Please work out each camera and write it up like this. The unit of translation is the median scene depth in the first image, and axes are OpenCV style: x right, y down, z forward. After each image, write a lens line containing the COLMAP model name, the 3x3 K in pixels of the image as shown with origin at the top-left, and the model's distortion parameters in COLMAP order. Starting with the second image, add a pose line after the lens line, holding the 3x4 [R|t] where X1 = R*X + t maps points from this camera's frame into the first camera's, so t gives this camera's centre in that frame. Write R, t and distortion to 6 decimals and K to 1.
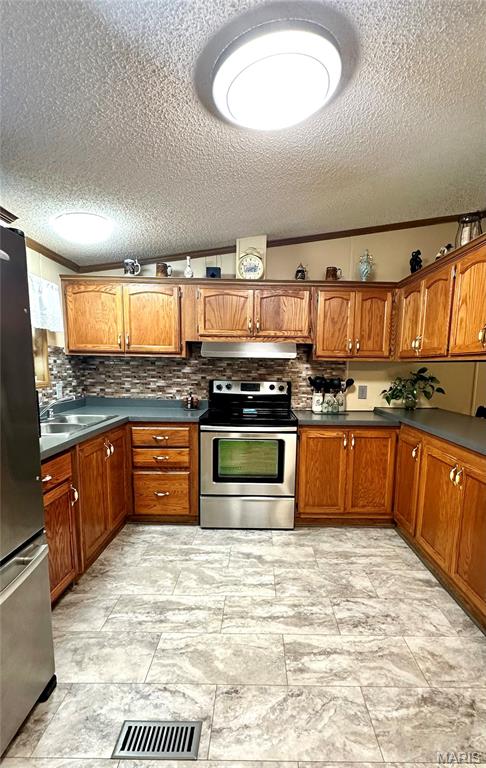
lens RADIAL K [[376.9, 0, 260.8], [0, 376.9, 420.2], [0, 0, 1]] dist [0.005047, -0.000129]
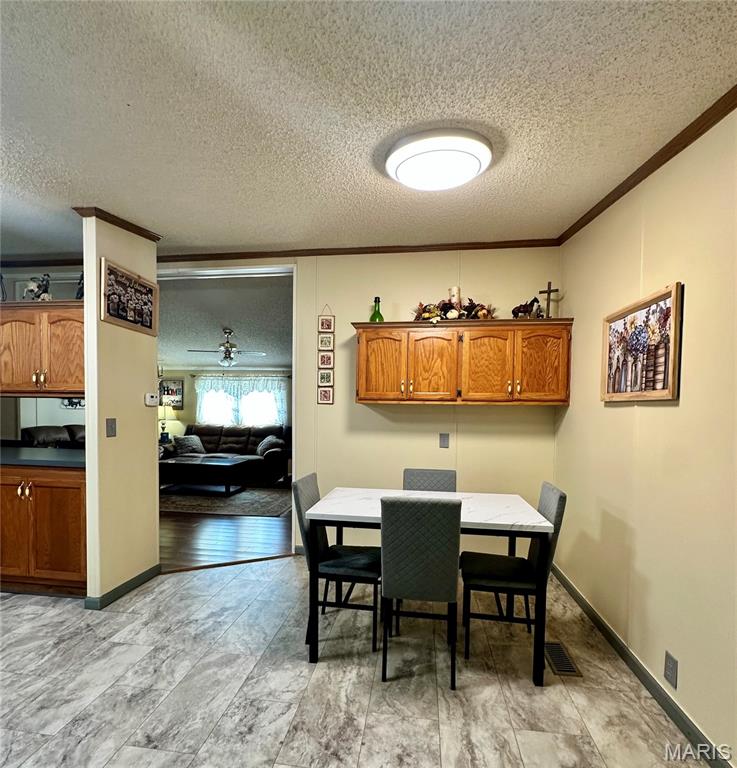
lens RADIAL K [[394.1, 0, 371.0], [0, 394.1, 422.6], [0, 0, 1]] dist [-0.003225, 0.000808]
pose [[0.140623, -0.044898, 0.989045, -0.387247], [0.133109, 0.990759, 0.026050, 0.031711], [-0.981074, 0.127987, 0.145300, -0.209181]]
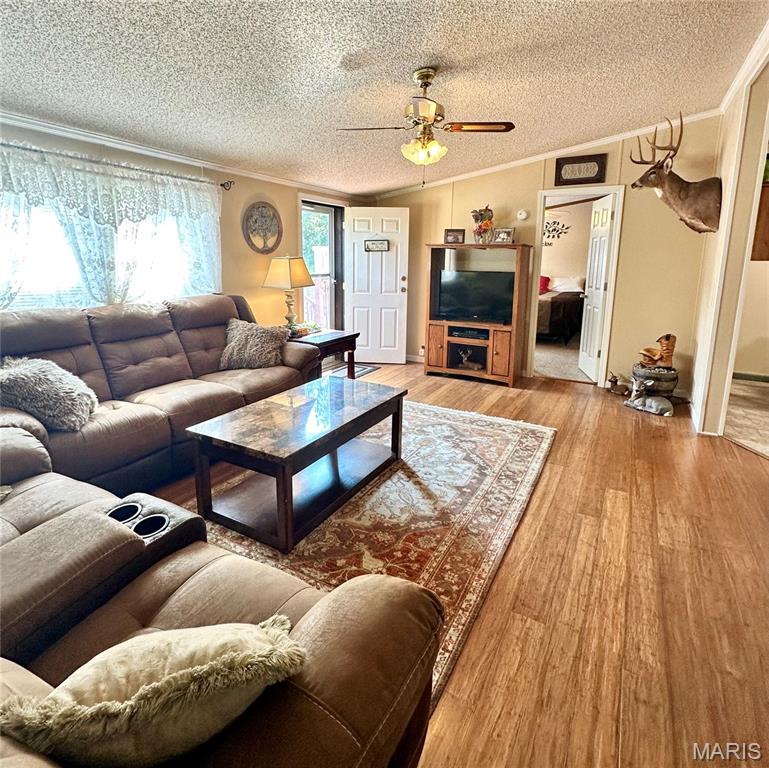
lens RADIAL K [[441.6, 0, 391.8], [0, 441.6, 331.0], [0, 0, 1]] dist [0.004471, -0.001202]
pose [[-0.868472, -0.109028, 0.483600, 0.935760], [0.045202, 0.954036, 0.296264, -0.213282], [-0.493672, 0.279157, -0.823625, 1.513027]]
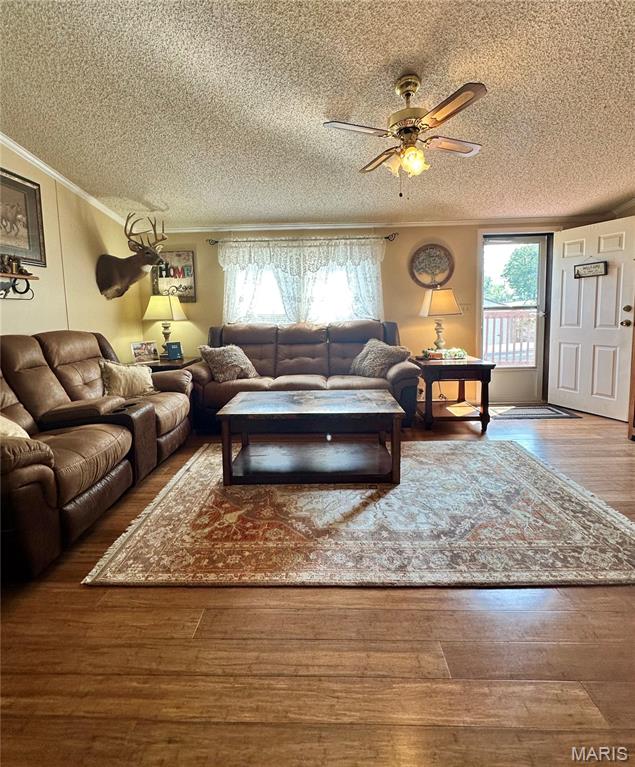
lens RADIAL K [[361.9, 0, 315.6], [0, 361.9, 340.0], [0, 0, 1]] dist [-0.000269, 0.001564]
pose [[0.039518, -0.098418, 0.994360, 0.622565], [0.169993, 0.981293, 0.090369, -0.053376], [-0.984653, 0.165463, 0.055509, 0.860005]]
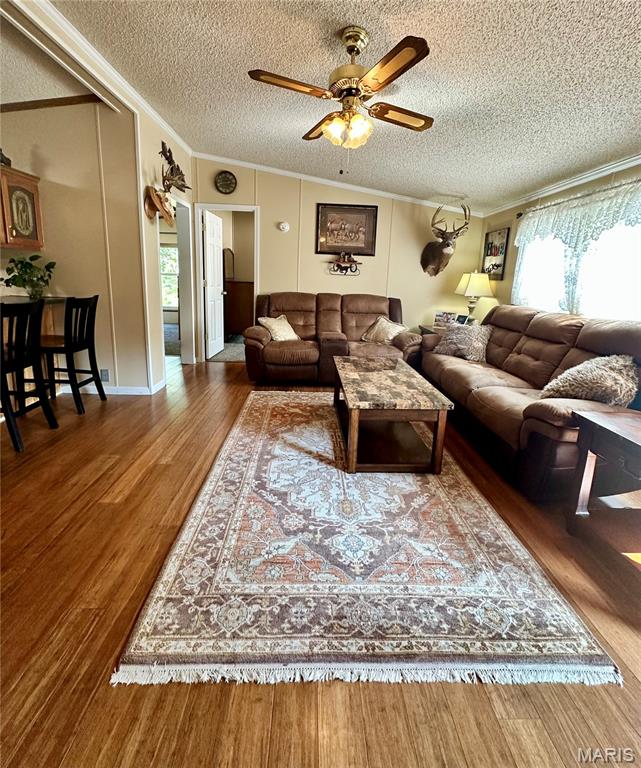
lens RADIAL K [[341.3, 0, 324.9], [0, 341.3, 339.5], [0, 0, 1]] dist [0.000298, 0.000061]
pose [[0.999426, 0.016949, 0.029345, 1.286892], [-0.017872, 0.999345, 0.031458, 0.046997], [-0.028792, -0.031965, 0.999074, 0.085772]]
